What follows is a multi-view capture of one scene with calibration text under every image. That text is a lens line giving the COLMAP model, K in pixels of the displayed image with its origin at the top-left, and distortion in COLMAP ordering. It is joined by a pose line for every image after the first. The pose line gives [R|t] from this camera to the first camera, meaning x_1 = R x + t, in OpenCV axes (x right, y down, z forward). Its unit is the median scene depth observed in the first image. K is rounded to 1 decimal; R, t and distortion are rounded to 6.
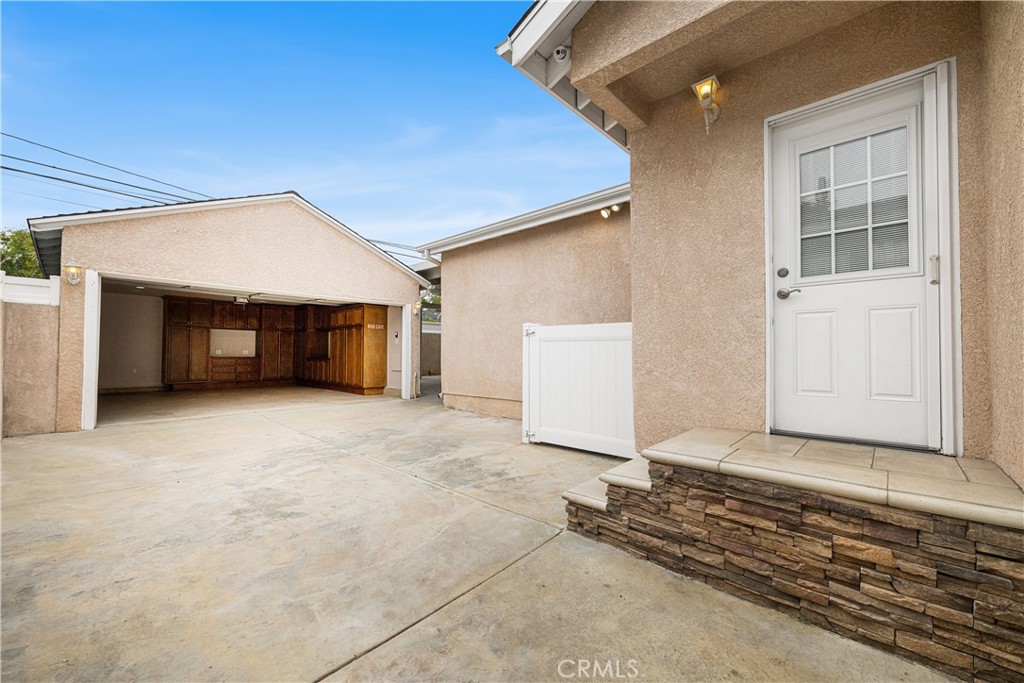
lens RADIAL K [[398.2, 0, 516.6], [0, 398.2, 341.6], [0, 0, 1]] dist [0.002385, 0.000095]
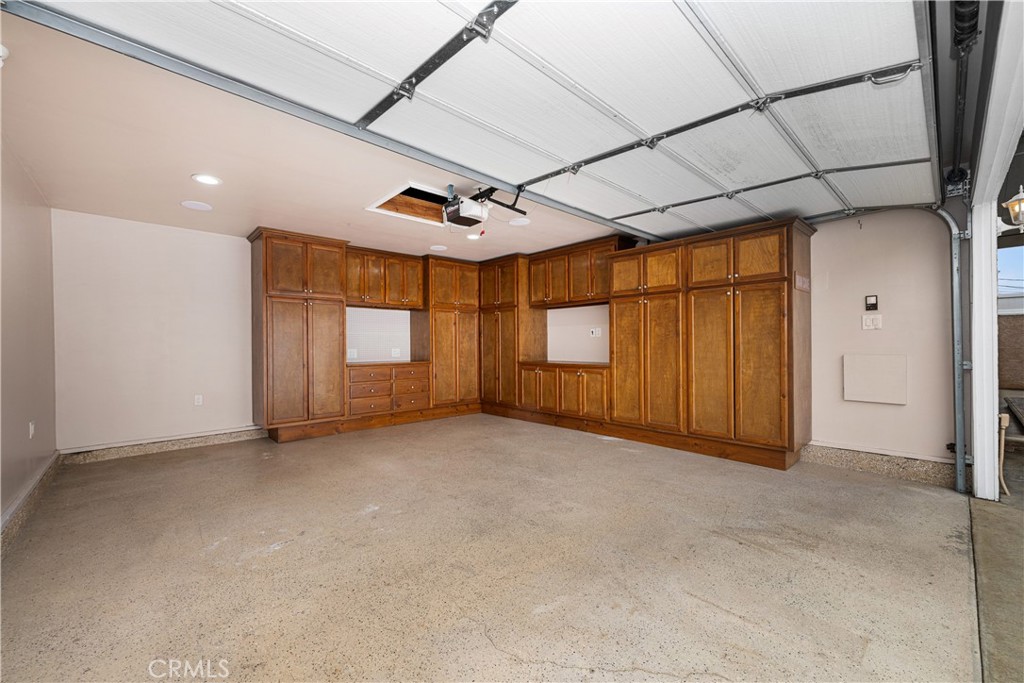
lens RADIAL K [[398.2, 0, 506.9], [0, 398.2, 345.4], [0, 0, 1]] dist [0.002385, 0.000095]
pose [[0.995676, -0.009262, -0.092436, -0.496133], [0.010581, 0.999849, 0.013793, 0.010598], [0.092294, -0.014711, 0.995623, 0.510887]]
